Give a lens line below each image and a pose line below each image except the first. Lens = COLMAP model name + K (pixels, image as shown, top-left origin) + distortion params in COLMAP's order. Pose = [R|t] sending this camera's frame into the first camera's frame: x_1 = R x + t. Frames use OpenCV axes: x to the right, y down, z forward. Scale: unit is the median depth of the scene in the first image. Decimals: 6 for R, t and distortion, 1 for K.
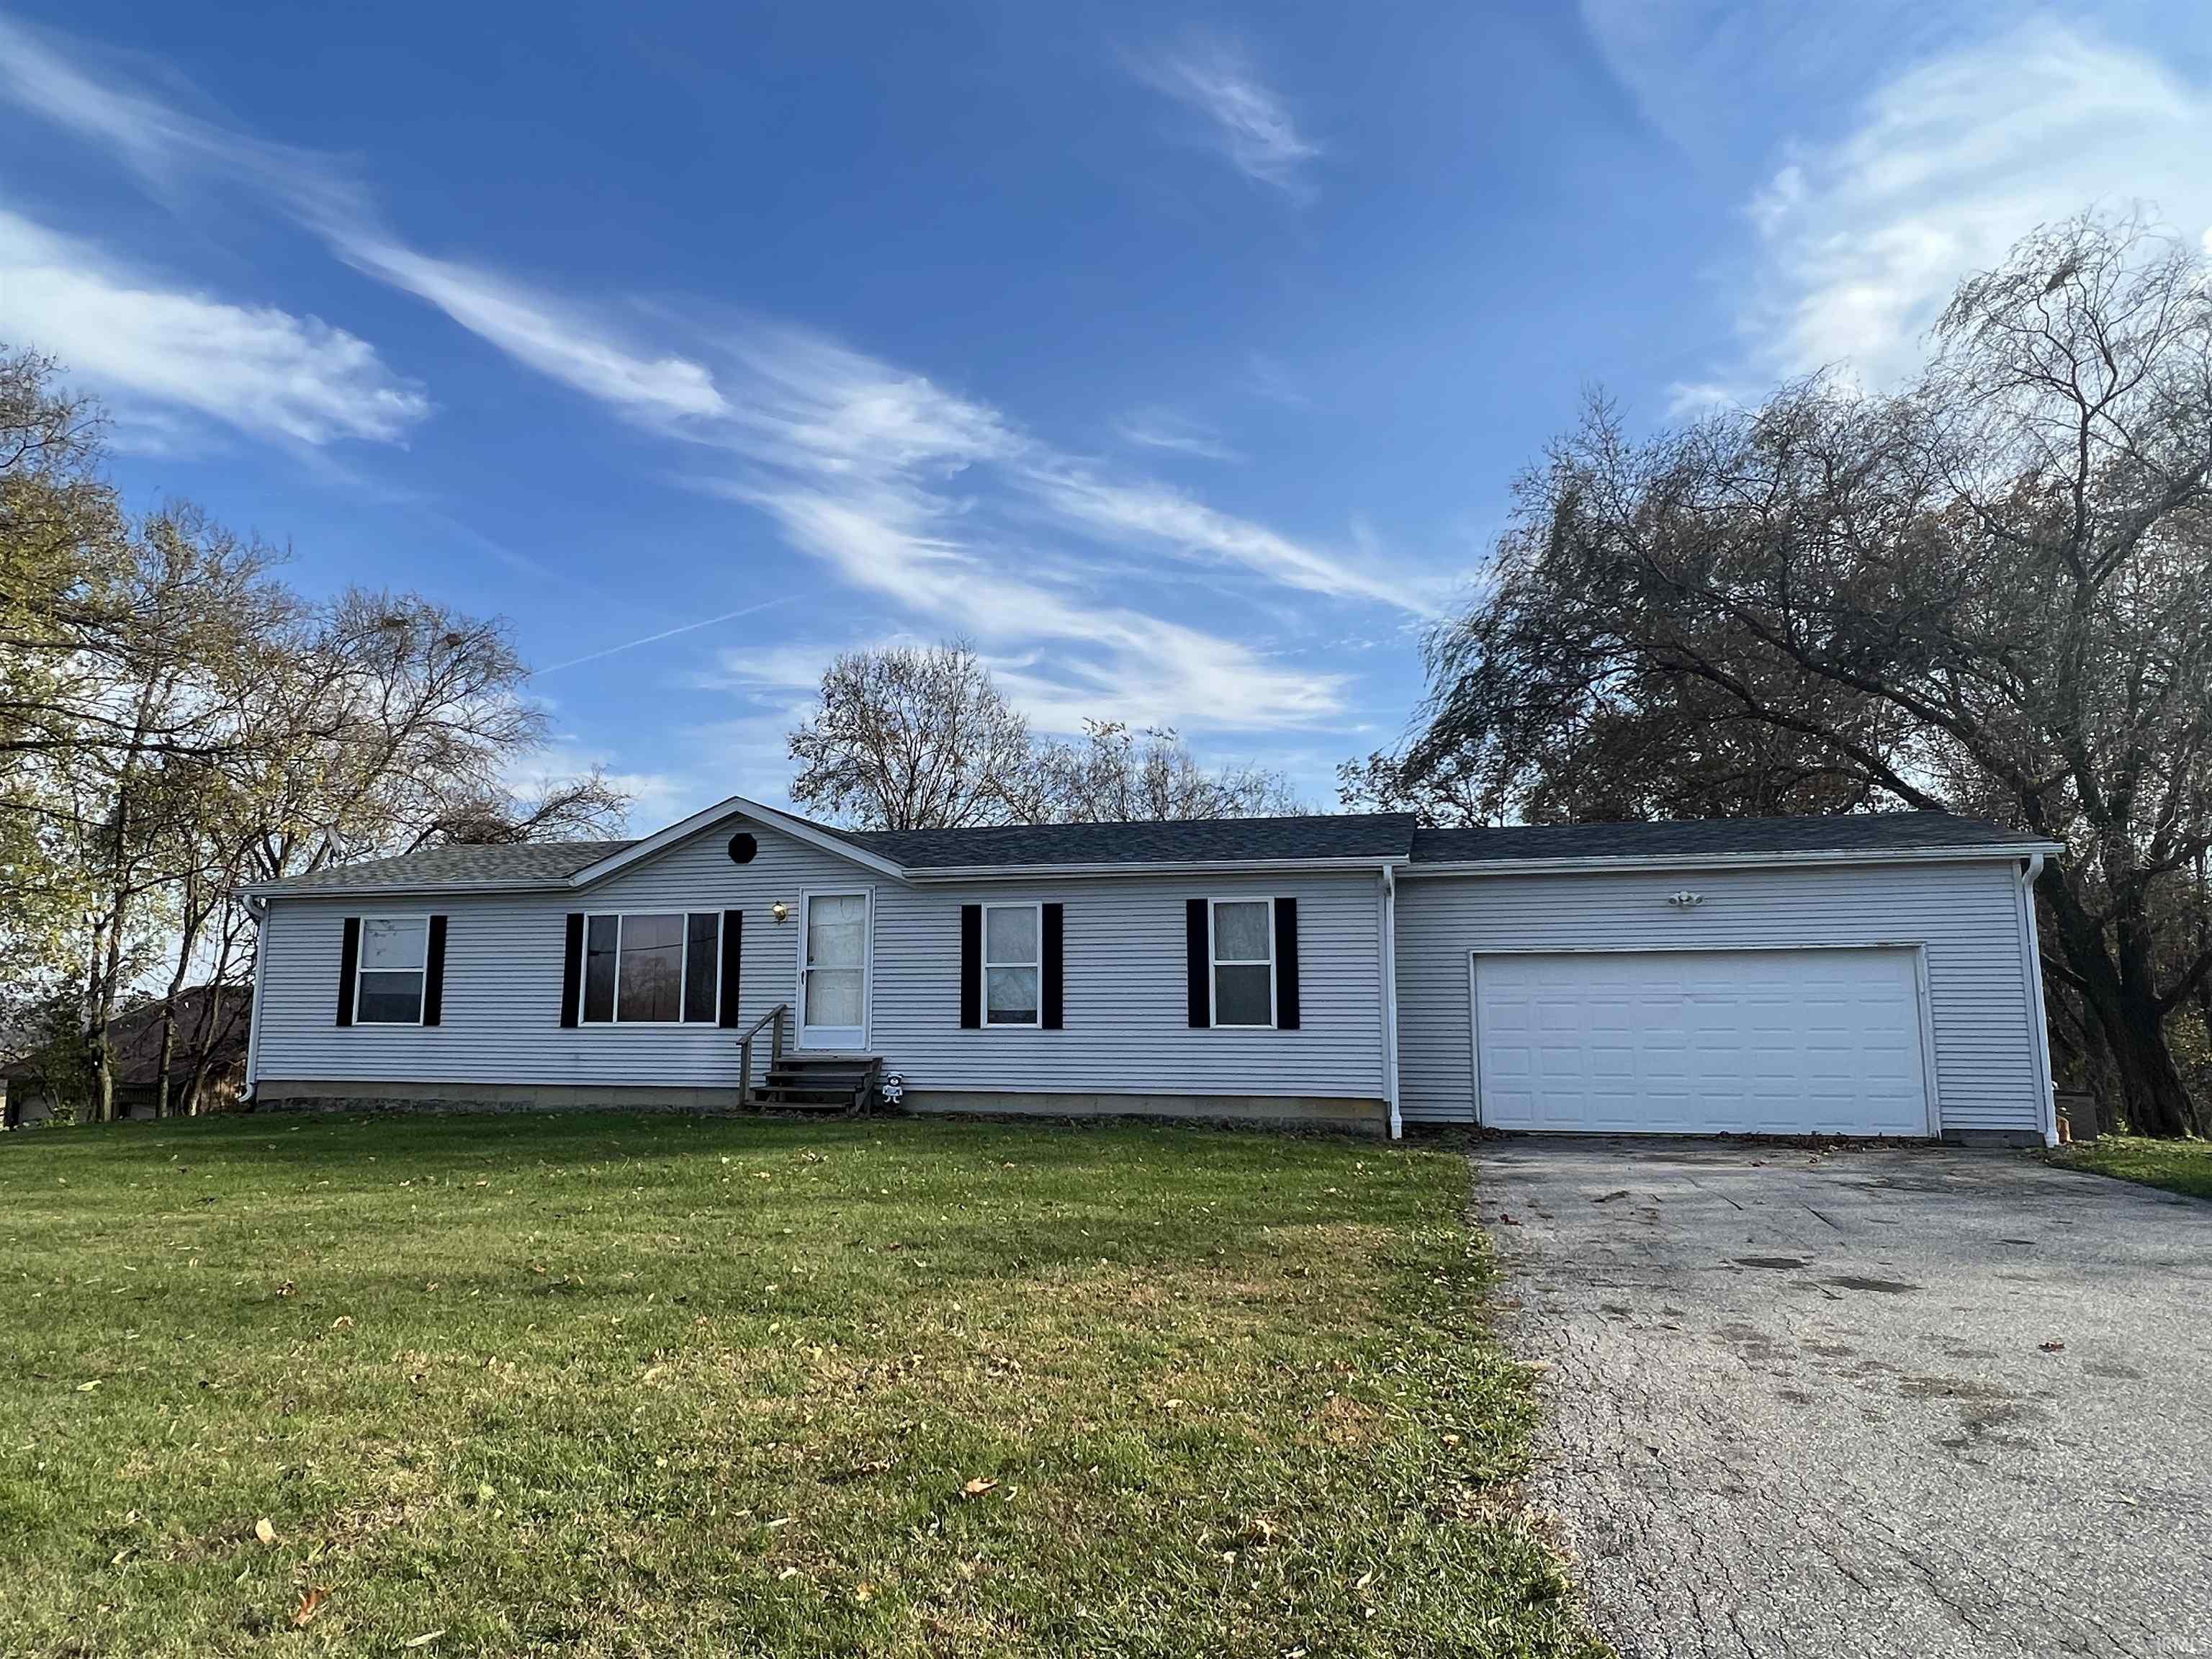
lens RADIAL K [[1272.8, 0, 1106.0], [0, 1272.8, 829.5], [0, 0, 1]] dist [0.003300, 0.000614]
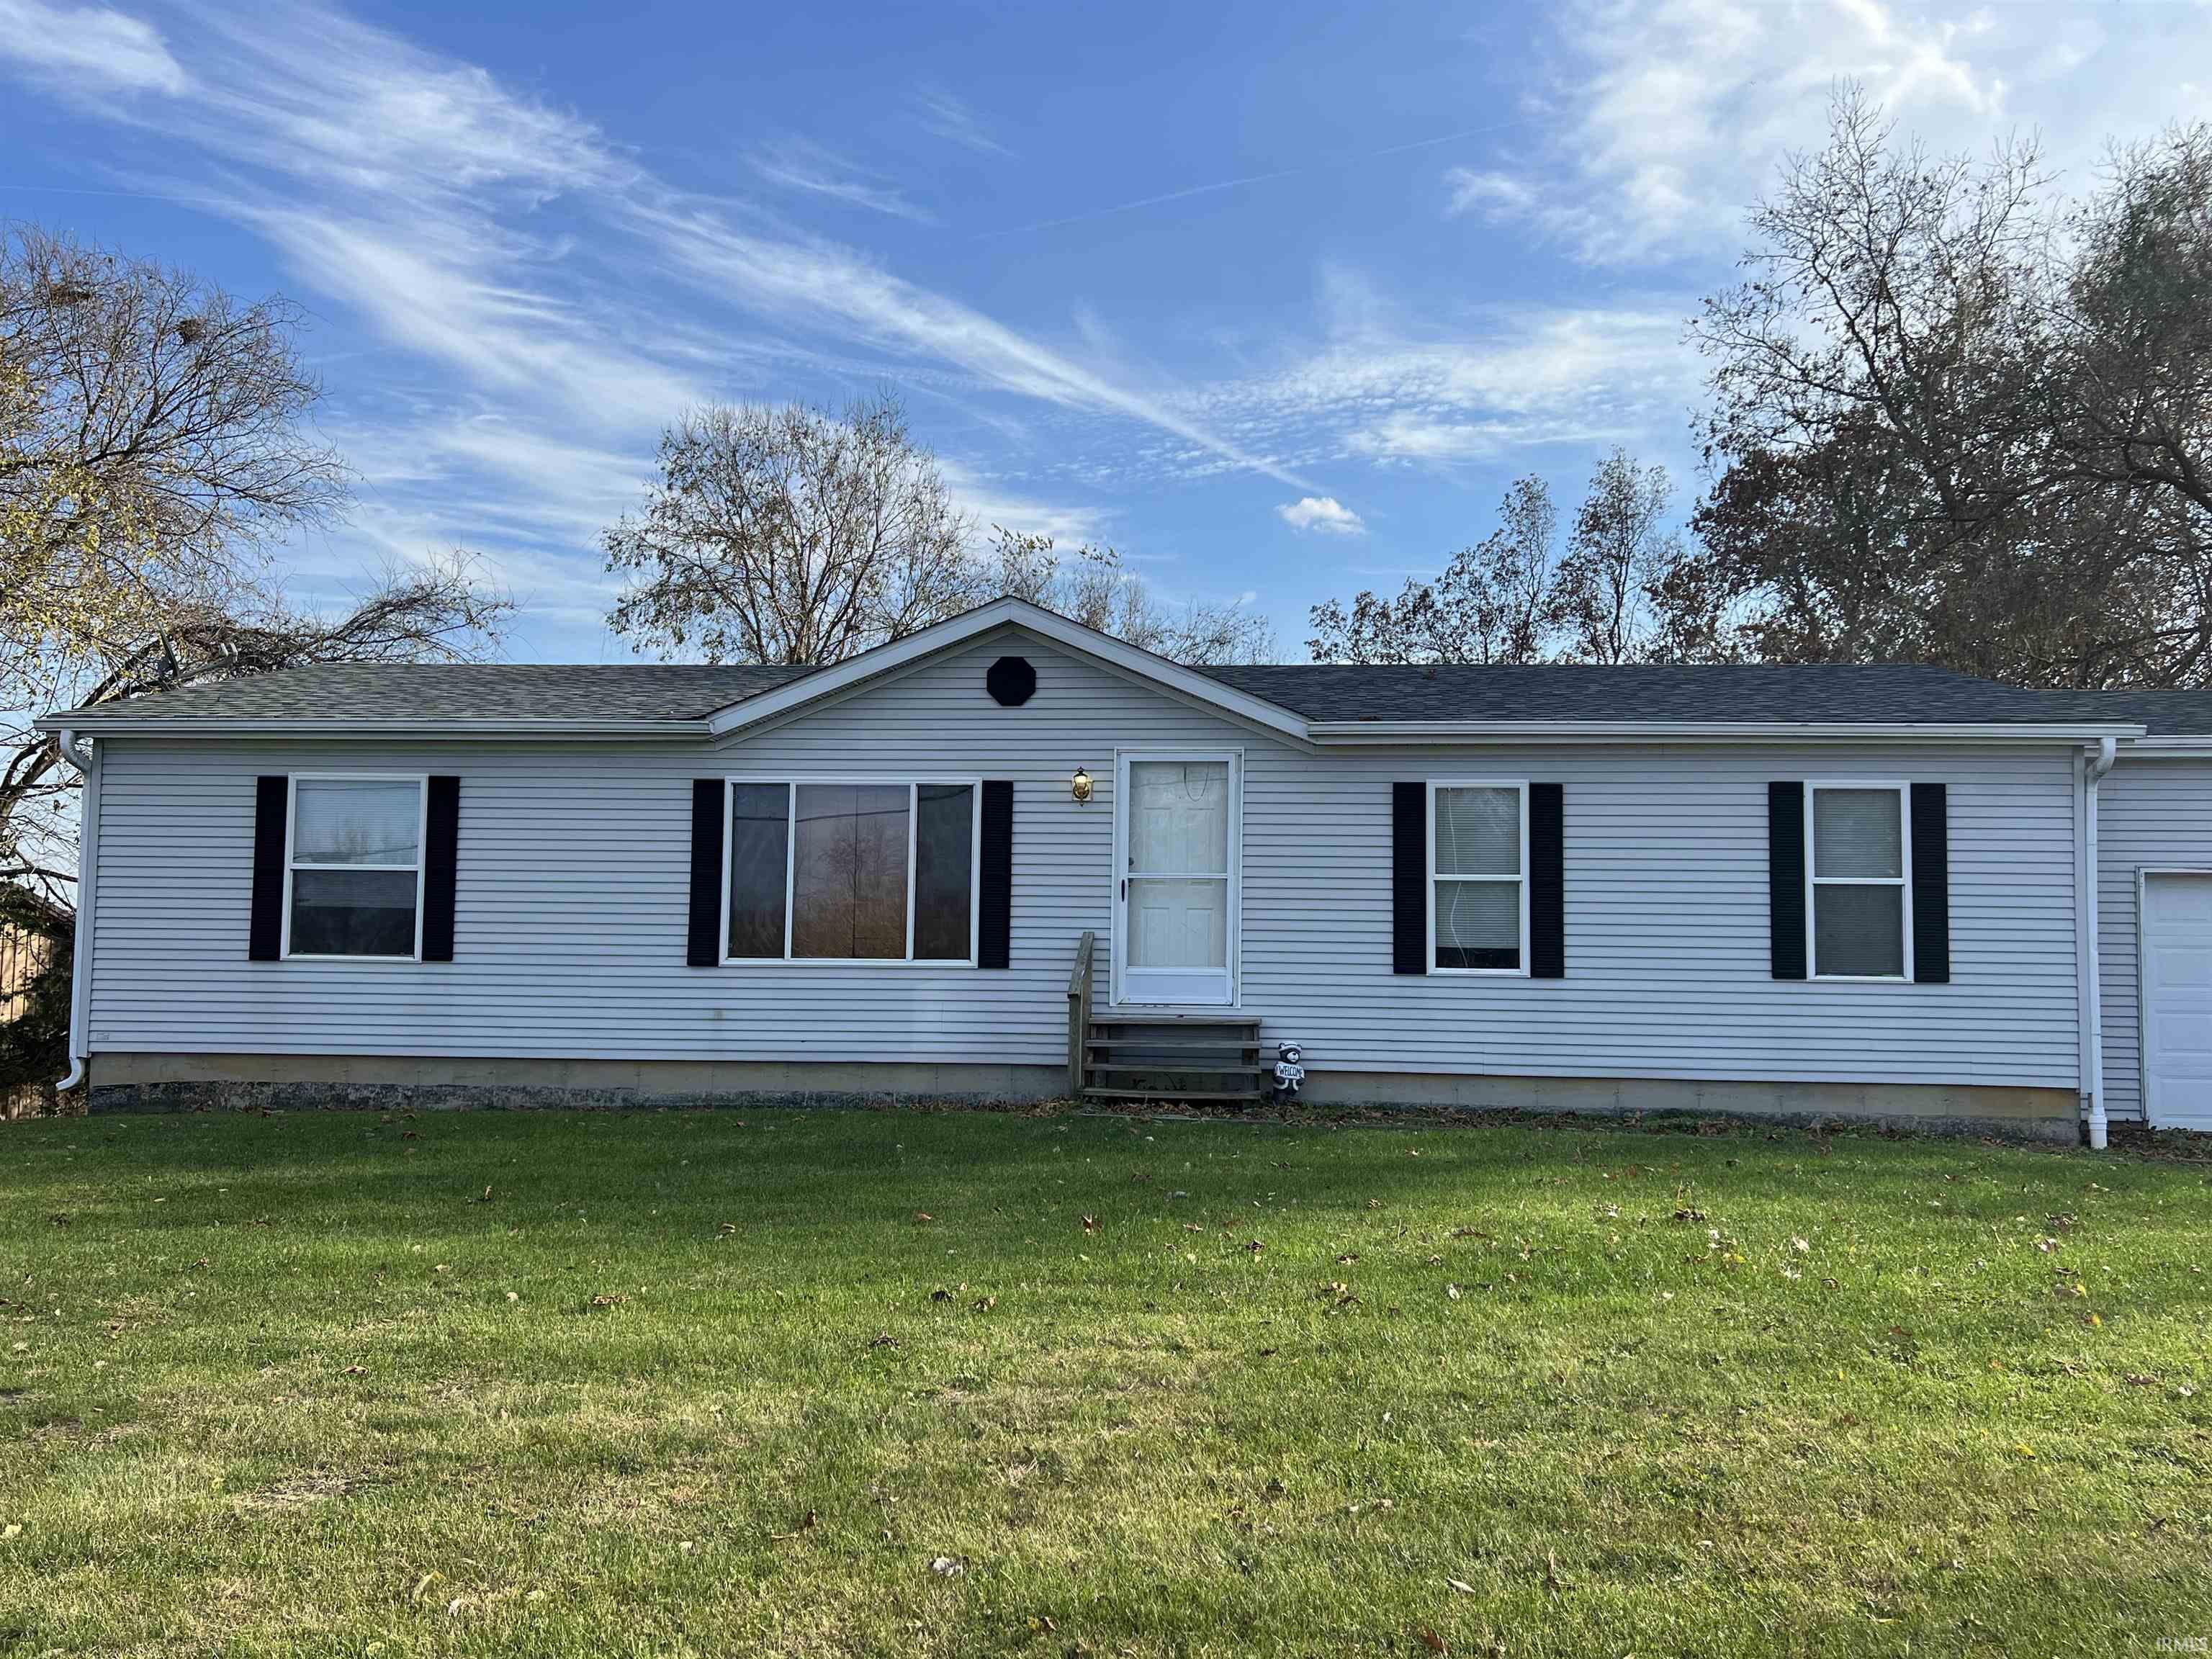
lens RADIAL K [[1617.7, 0, 1106.0], [0, 1617.7, 829.5], [0, 0, 1]] dist [0.101792, -0.127172]
pose [[0.985107, 0.021220, 0.170625, -0.376707], [-0.035268, 0.996193, 0.079723, 0.022596], [-0.168284, -0.084553, 0.982105, 0.218127]]
